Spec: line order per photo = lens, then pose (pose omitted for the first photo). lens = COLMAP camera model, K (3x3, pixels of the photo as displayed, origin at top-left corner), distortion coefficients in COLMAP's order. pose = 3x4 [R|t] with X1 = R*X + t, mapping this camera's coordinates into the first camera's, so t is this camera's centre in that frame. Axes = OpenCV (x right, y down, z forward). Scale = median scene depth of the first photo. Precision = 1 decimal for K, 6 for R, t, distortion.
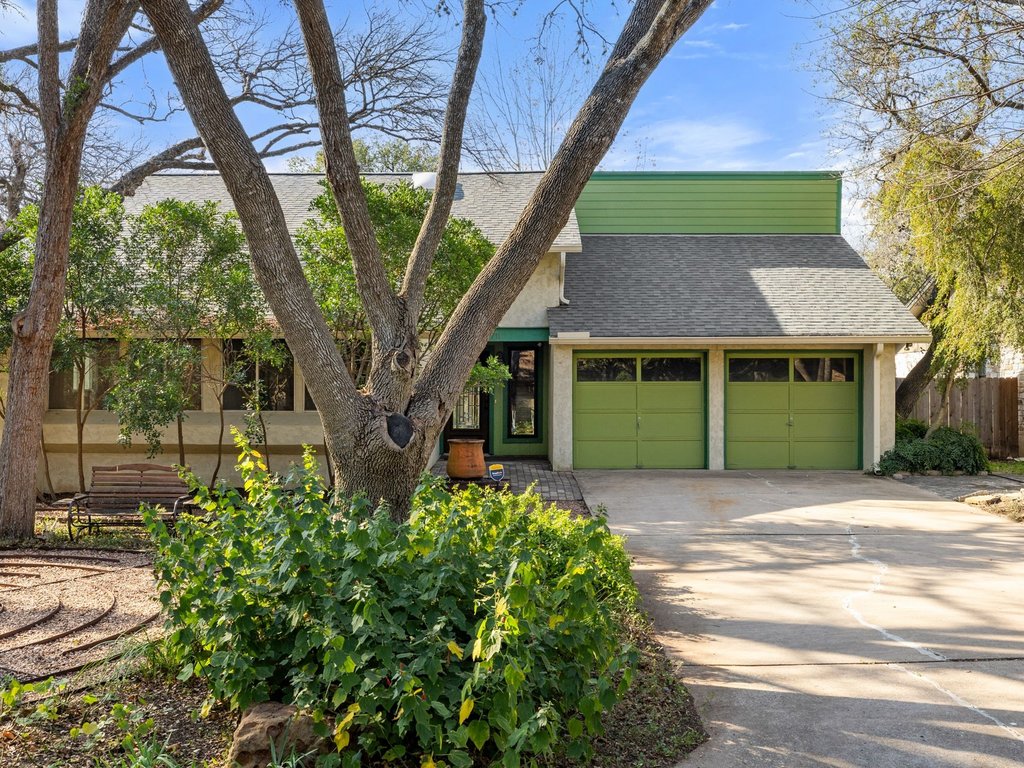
lens RADIAL K [[1048.1, 0, 478.7], [0, 1048.1, 380.0], [0, 0, 1]] dist [0.008294, 0.002843]
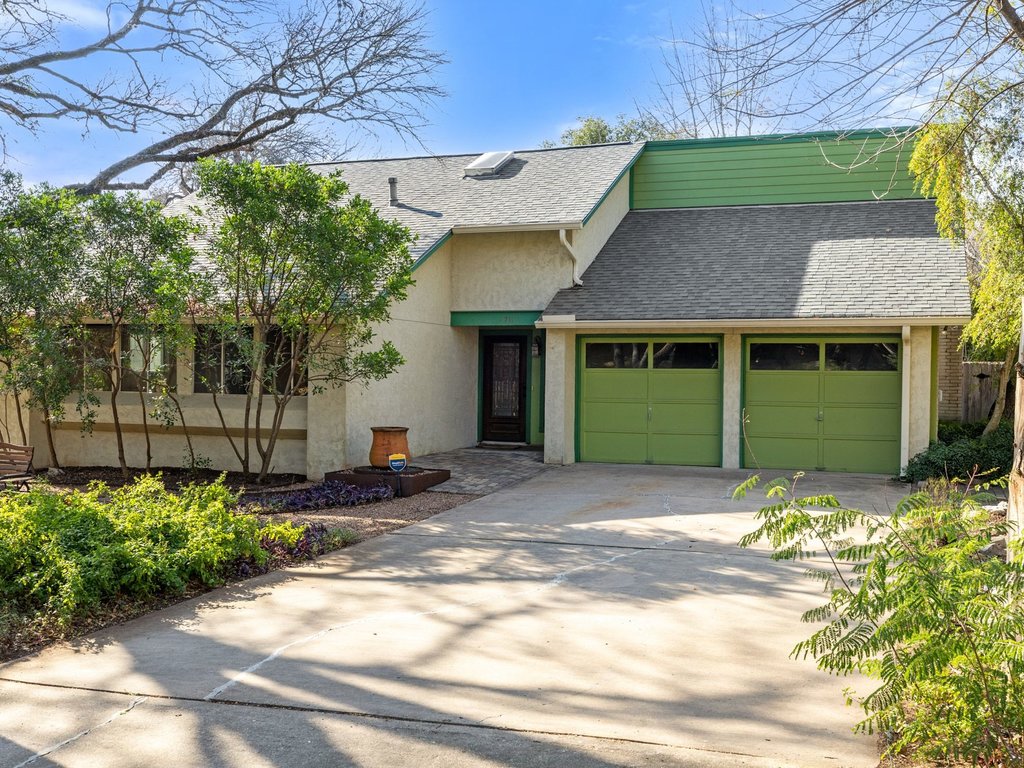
lens RADIAL K [[1048.1, 0, 478.7], [0, 1048.1, 380.0], [0, 0, 1]] dist [0.008294, 0.002843]
pose [[0.950211, 0.012199, -0.311369, 0.300055], [-0.007373, 0.999834, 0.016670, -0.002882], [0.311521, -0.013544, 0.950143, 0.085635]]
